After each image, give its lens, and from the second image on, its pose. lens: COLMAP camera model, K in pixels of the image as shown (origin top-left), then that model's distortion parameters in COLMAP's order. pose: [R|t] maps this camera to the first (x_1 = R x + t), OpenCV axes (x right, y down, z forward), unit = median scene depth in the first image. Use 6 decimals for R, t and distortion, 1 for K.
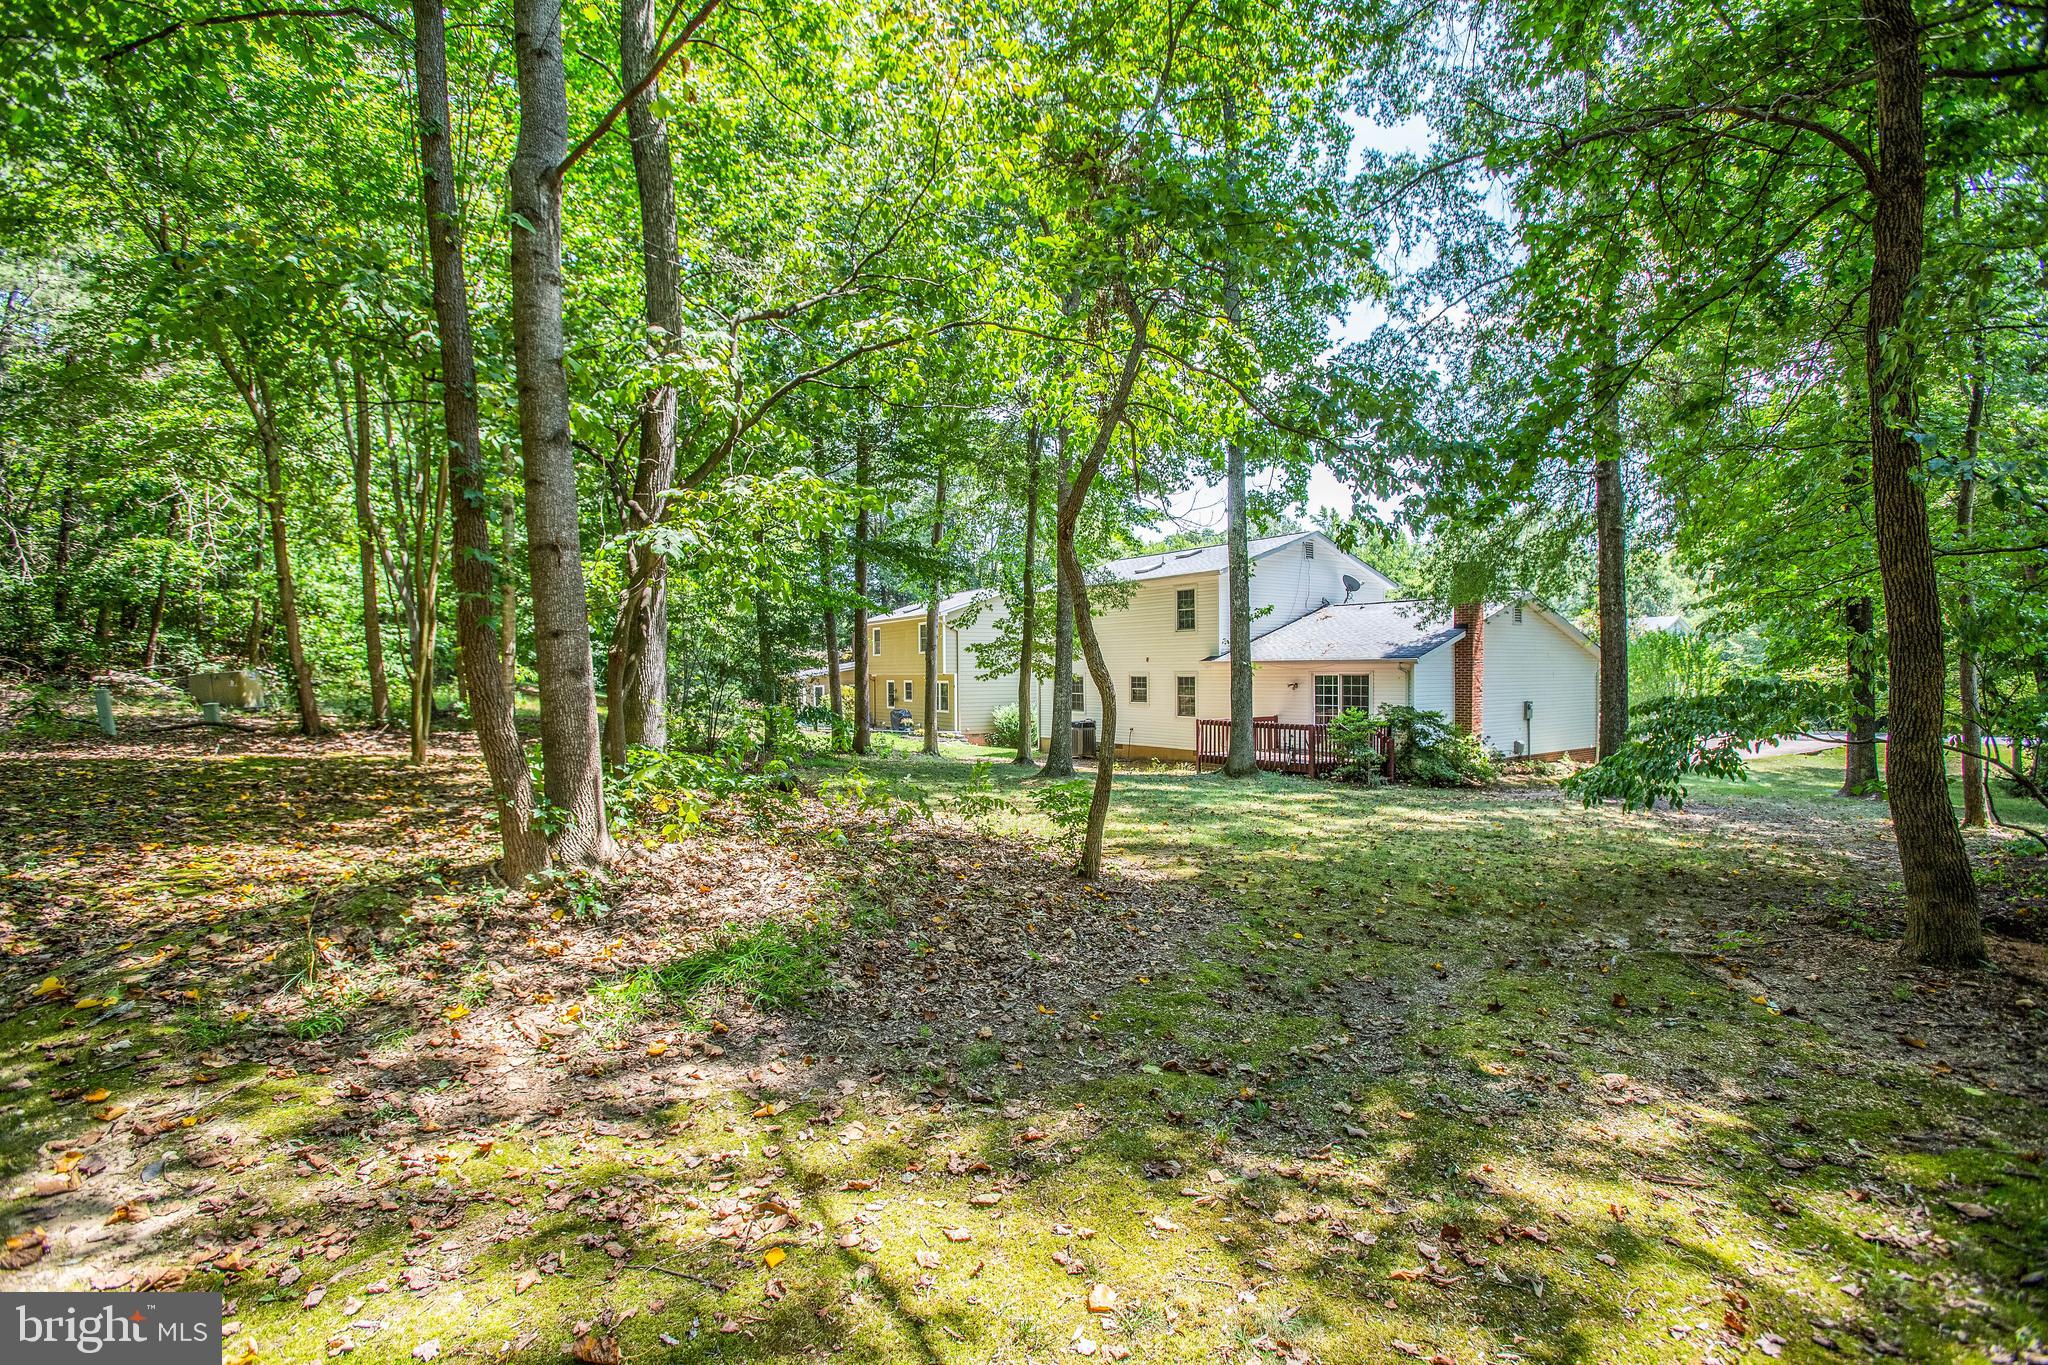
lens RADIAL K [[959.1, 0, 1023.7], [0, 959.1, 690.4], [0, 0, 1]] dist [-0.066655, 0.023380]
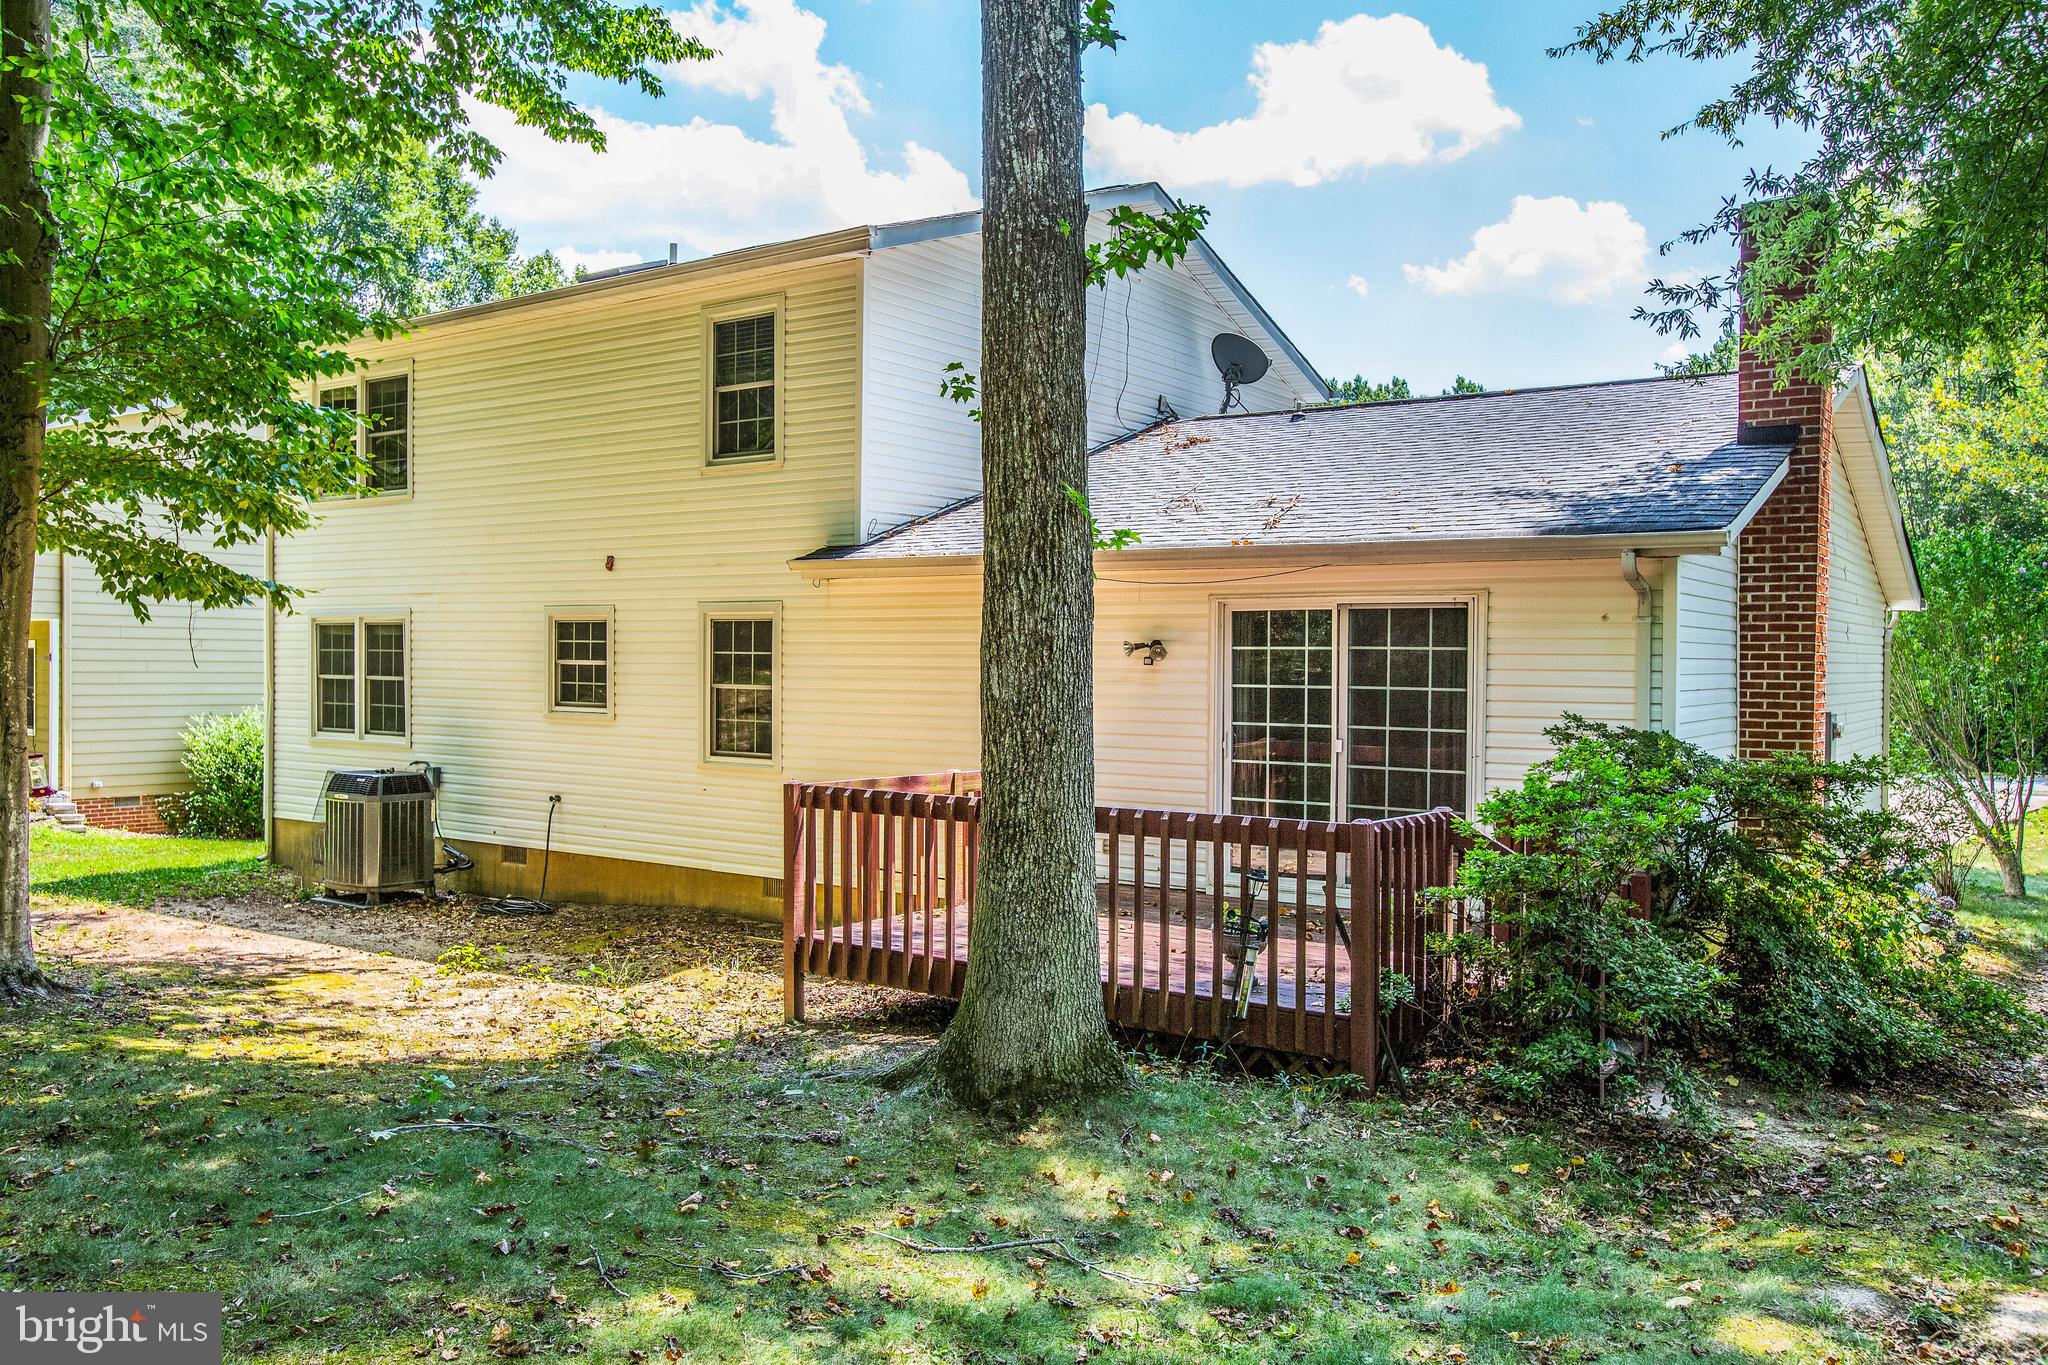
lens RADIAL K [[1385.4, 0, 1024.0], [0, 1385.4, 682.5], [0, 0, 1]] dist [-0.002453, -0.000425]
pose [[0.934064, 0.008425, 0.357007, 0.103733], [-0.007678, 0.999964, -0.003509, 0.005397], [-0.357024, 0.000537, 0.934095, 0.600513]]
